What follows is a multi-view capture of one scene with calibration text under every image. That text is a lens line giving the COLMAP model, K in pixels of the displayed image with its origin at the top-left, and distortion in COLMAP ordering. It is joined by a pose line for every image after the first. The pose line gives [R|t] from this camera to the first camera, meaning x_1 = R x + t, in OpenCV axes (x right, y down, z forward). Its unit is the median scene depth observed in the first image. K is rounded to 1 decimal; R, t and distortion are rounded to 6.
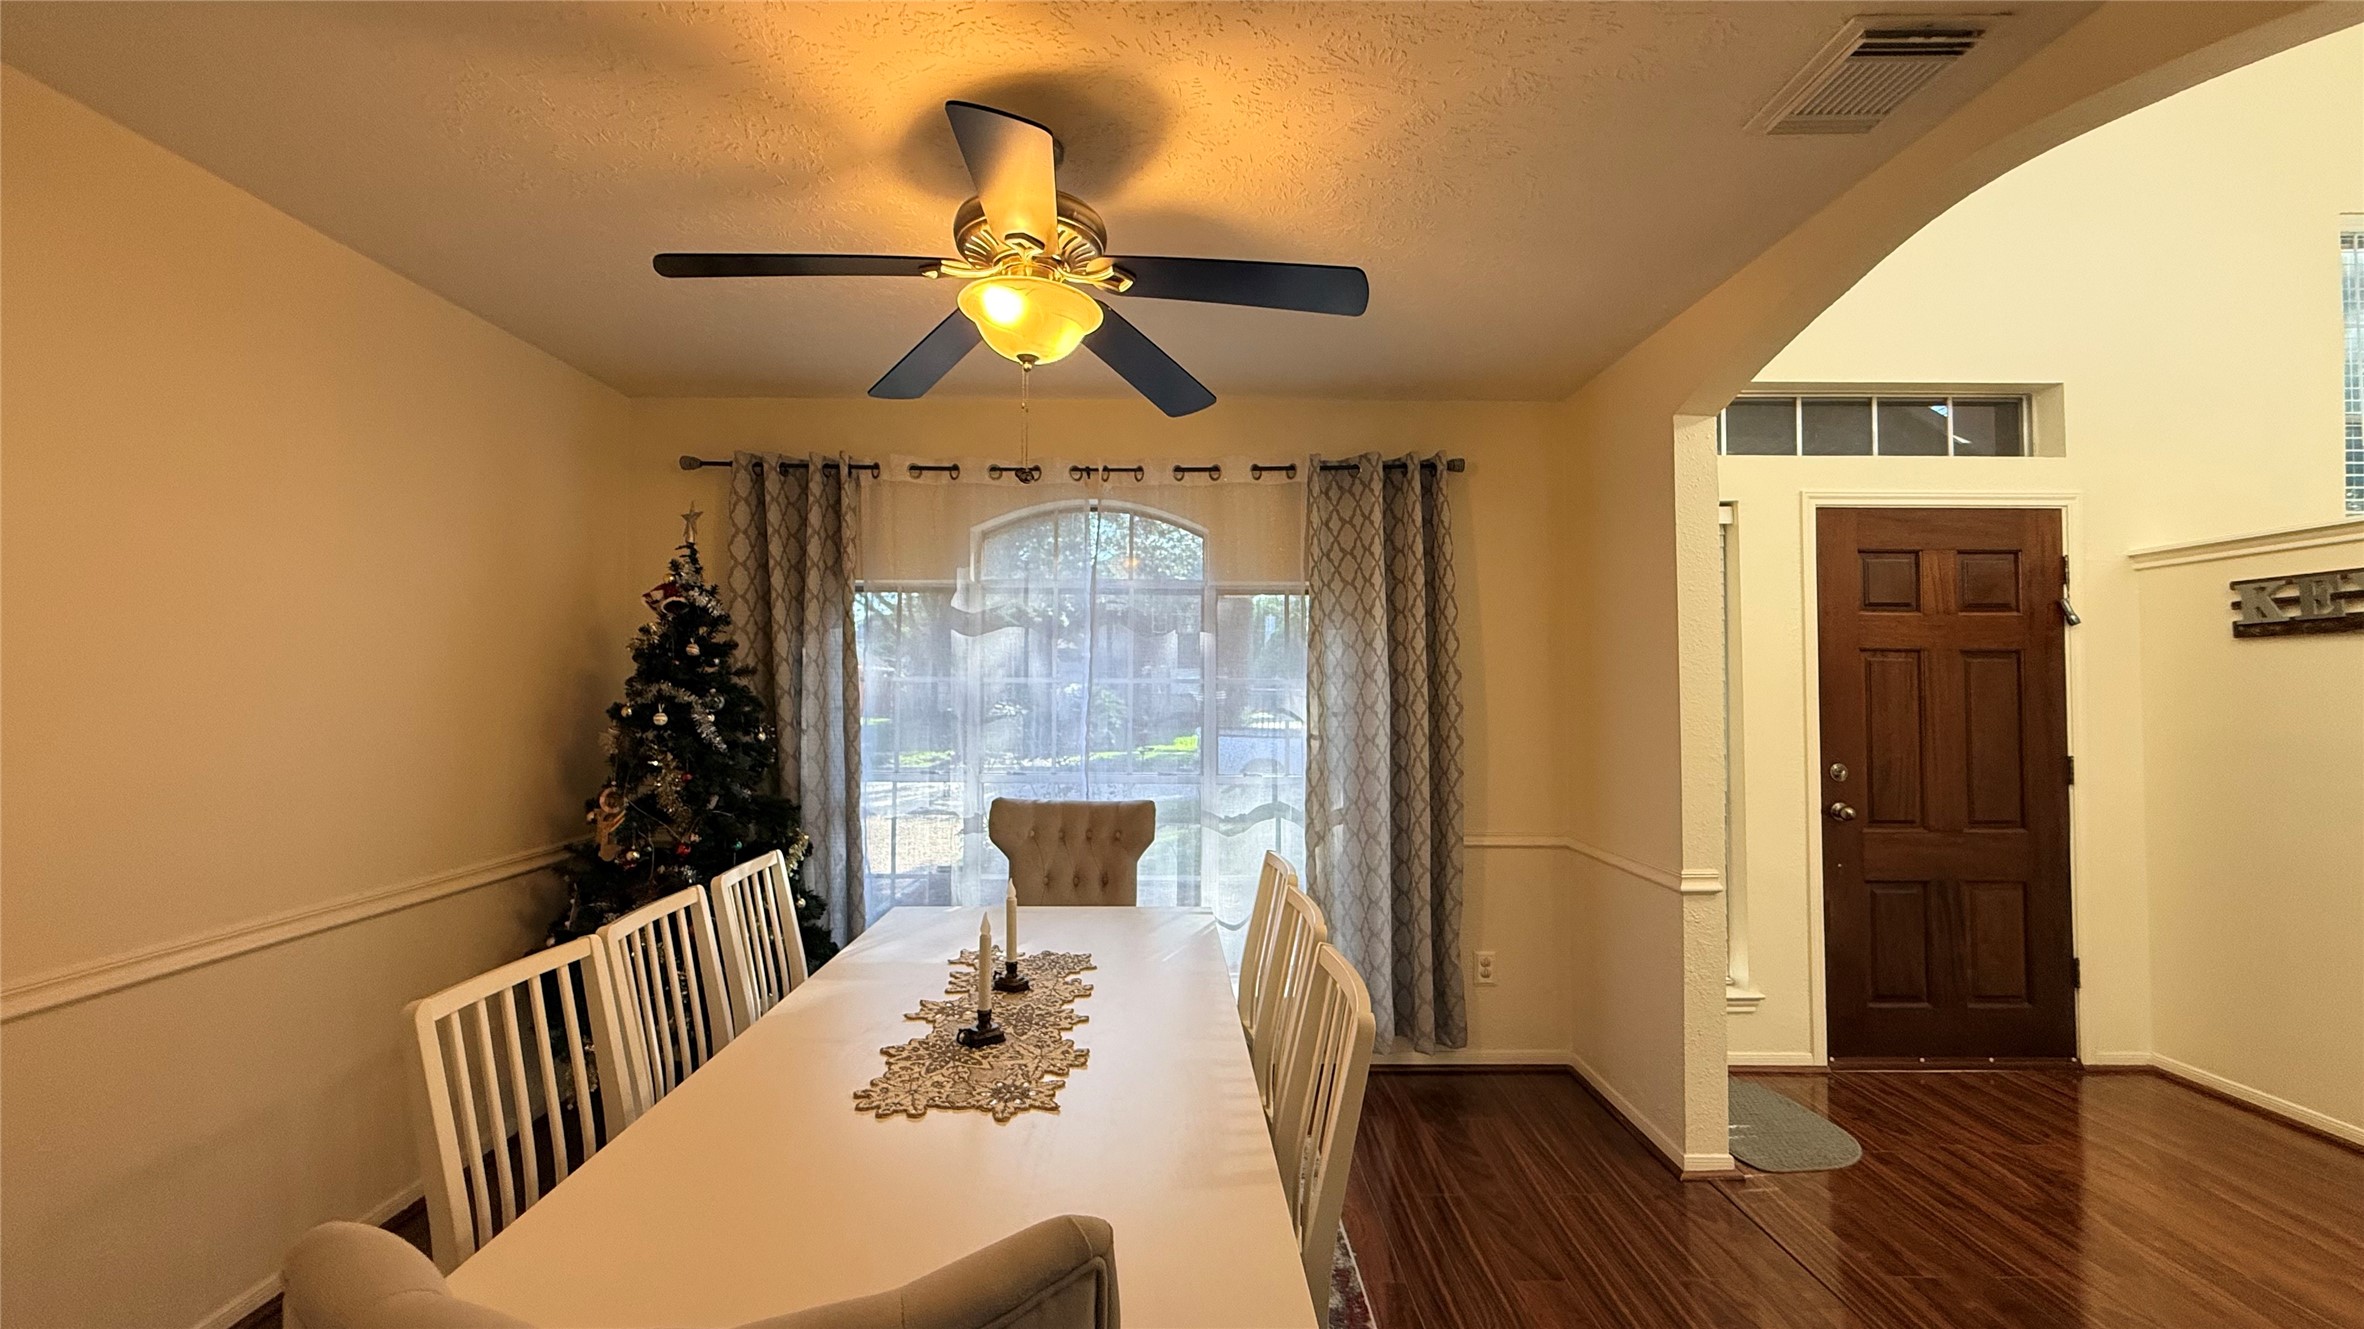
lens RADIAL K [[947.2, 0, 1169.0], [0, 947.2, 663.7], [0, 0, 1]] dist [0.002129, -0.000602]
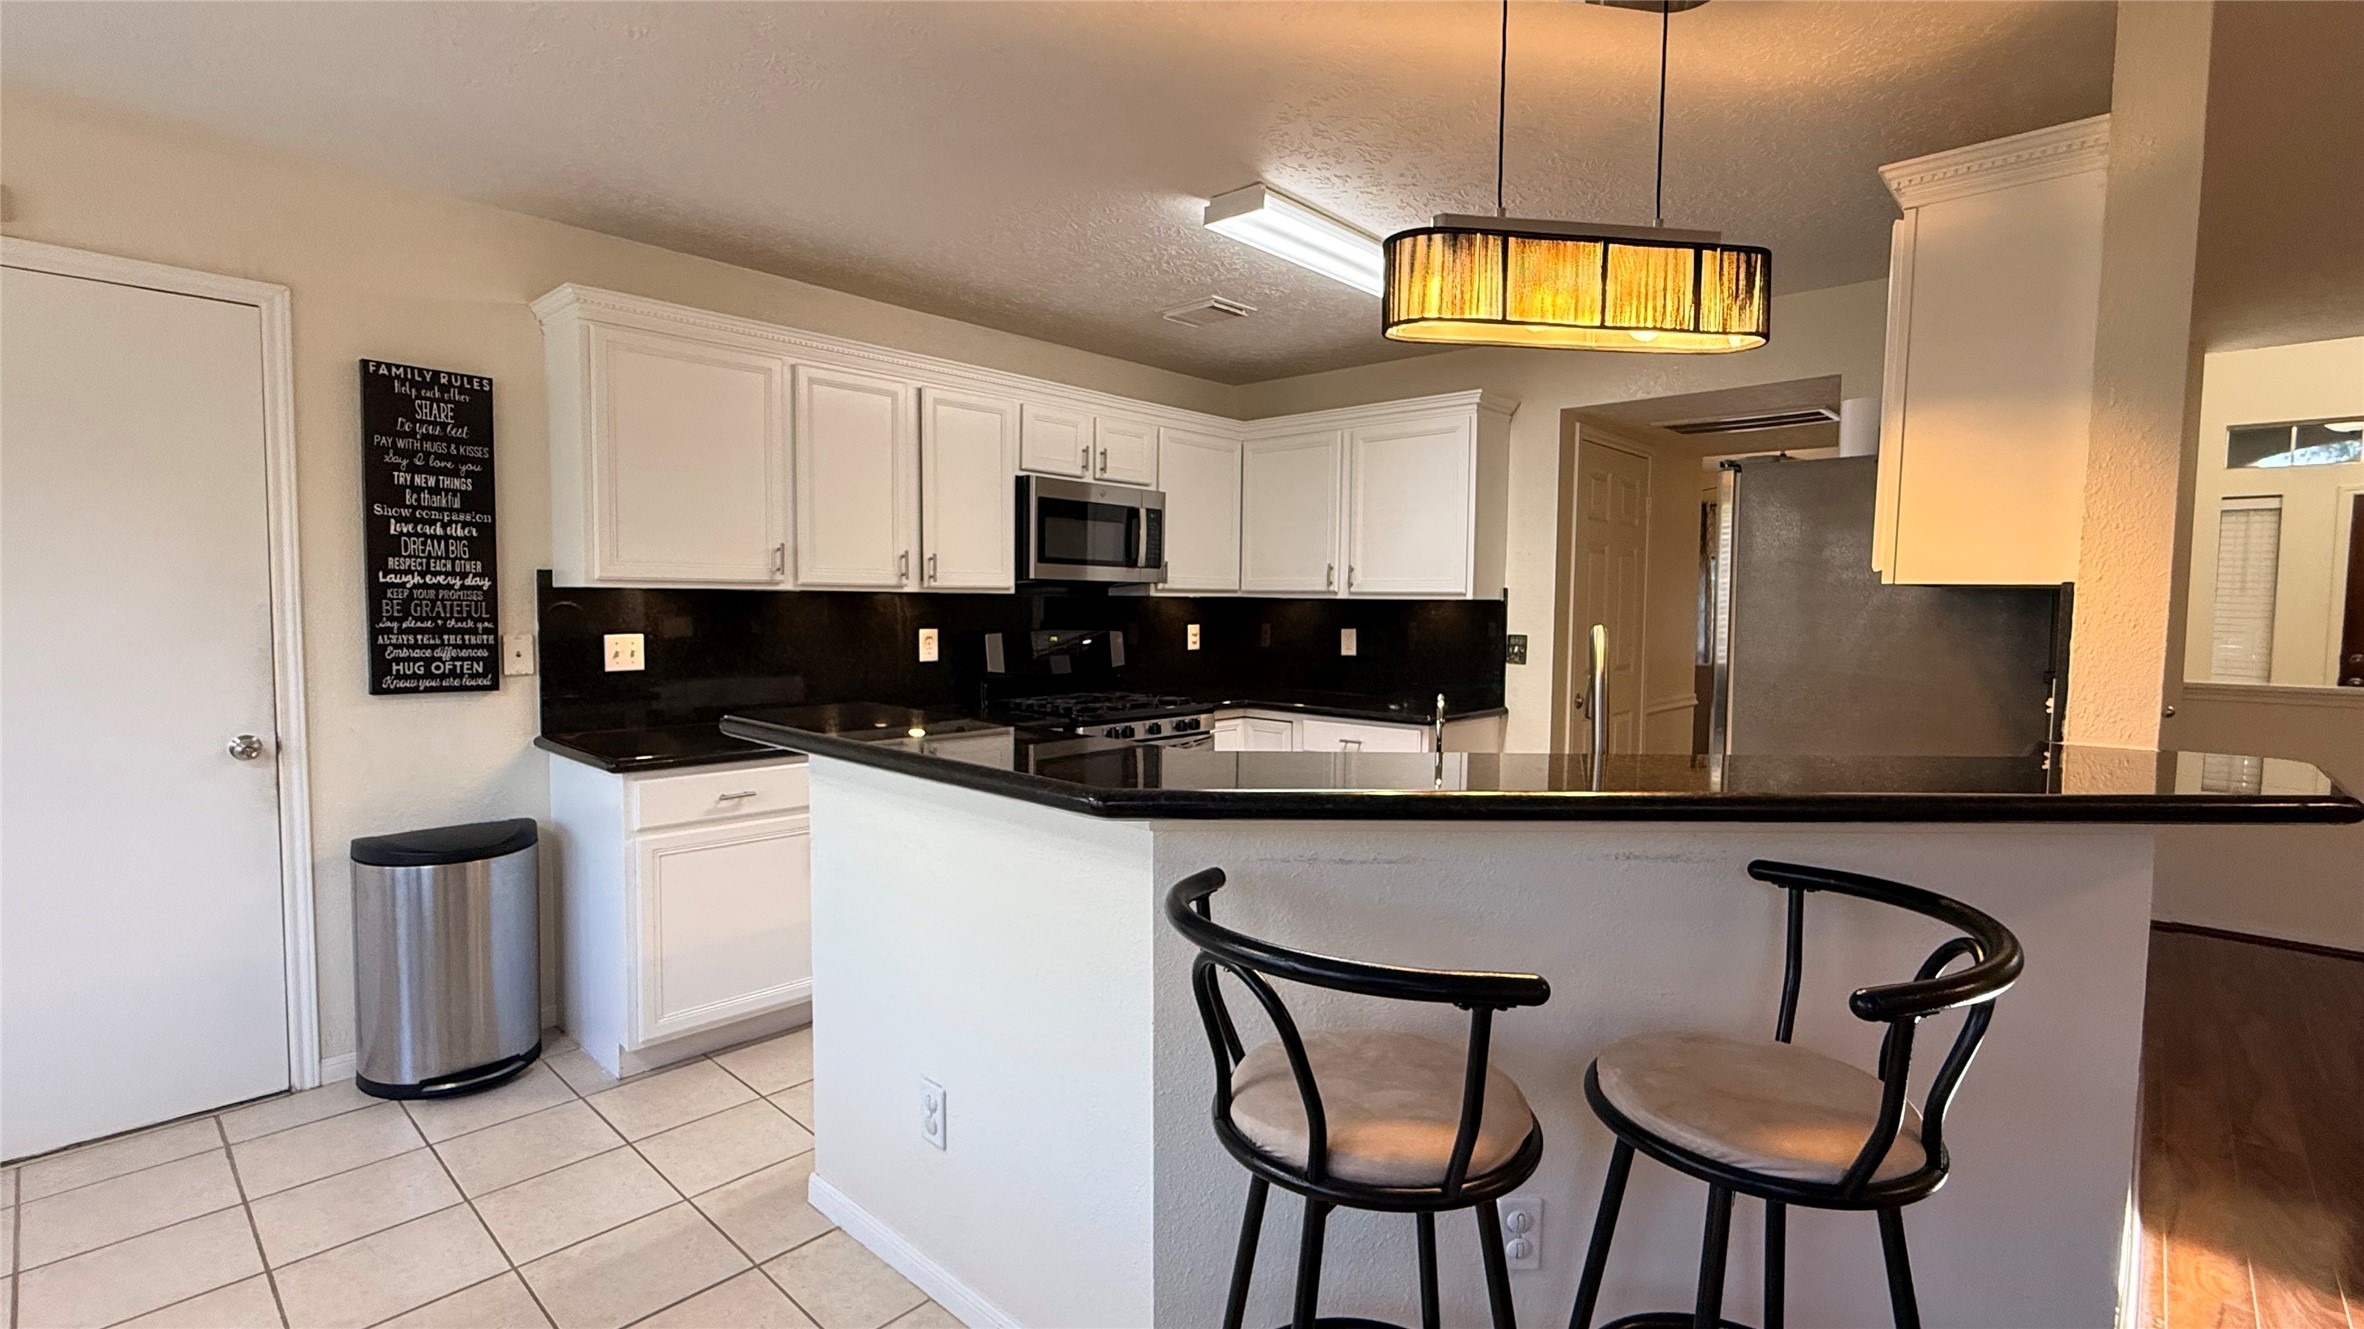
lens RADIAL K [[1053.3, 0, 1168.7], [0, 1053.3, 665.0], [0, 0, 1]] dist [0.000782, -0.000637]
pose [[0.728121, 0.045386, -0.683944, 0.458724], [0.009302, 0.997059, 0.076067, -0.032475], [0.685385, -0.061748, 0.725558, -1.709517]]
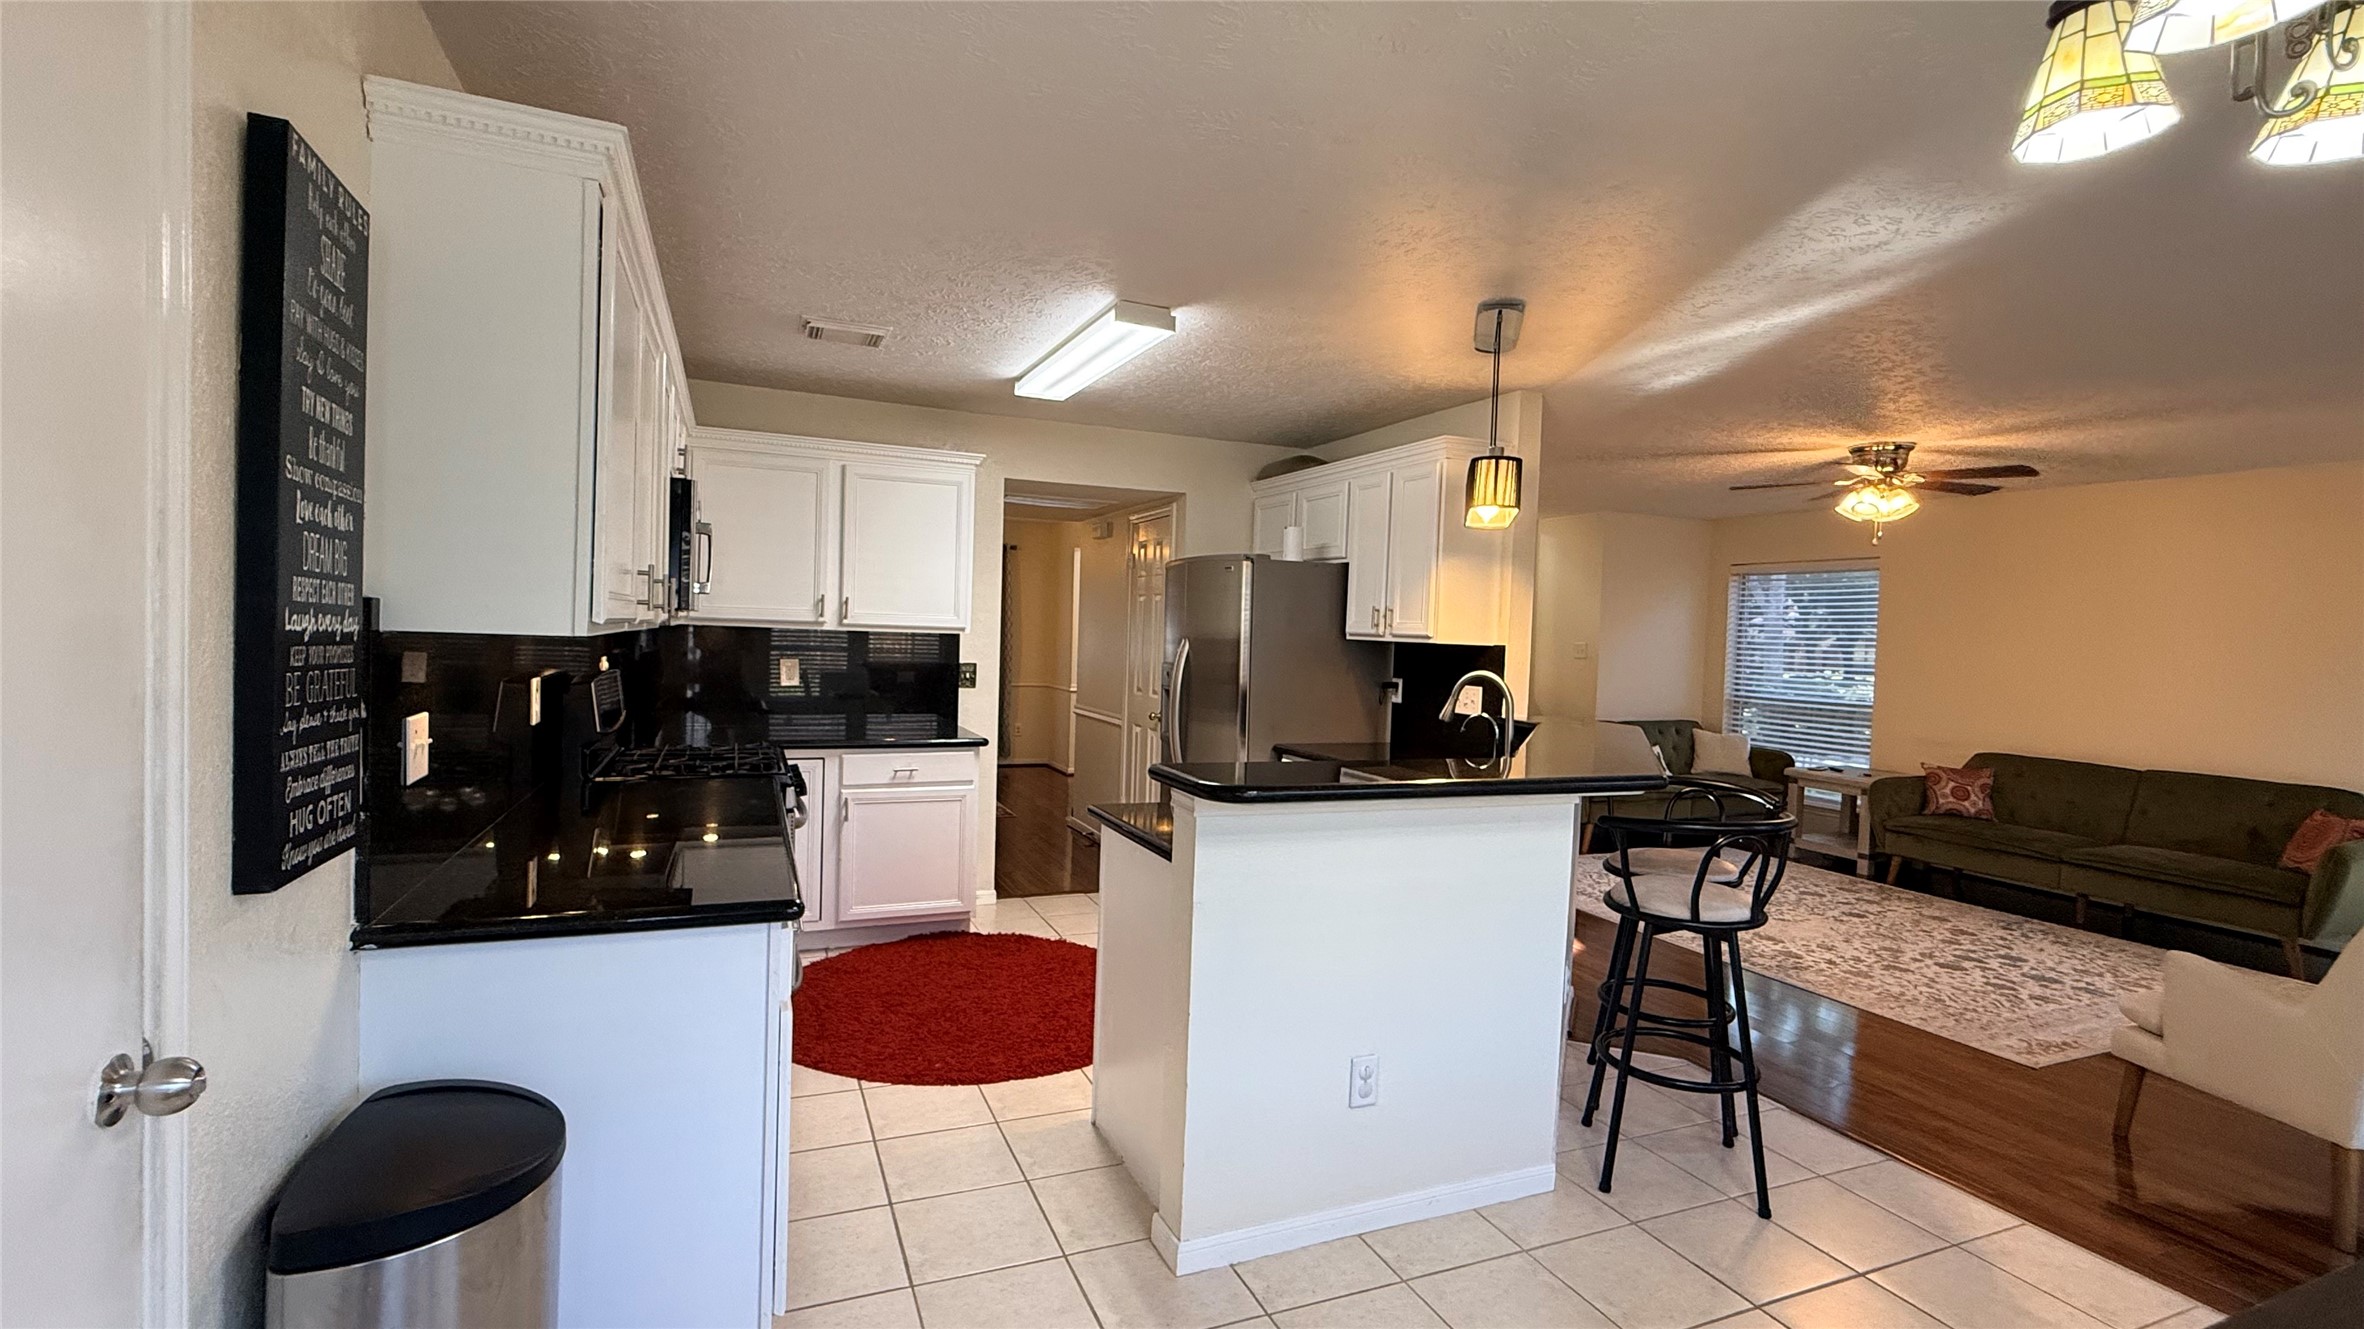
lens RADIAL K [[1053.3, 0, 1173.2], [0, 1053.3, 656.4], [0, 0, 1]] dist [0.000782, -0.000637]
pose [[0.924302, 0.018001, 0.381238, -0.414708], [-0.039371, 0.998055, 0.048328, -0.061434], [-0.379627, -0.059680, 0.923213, -1.981434]]
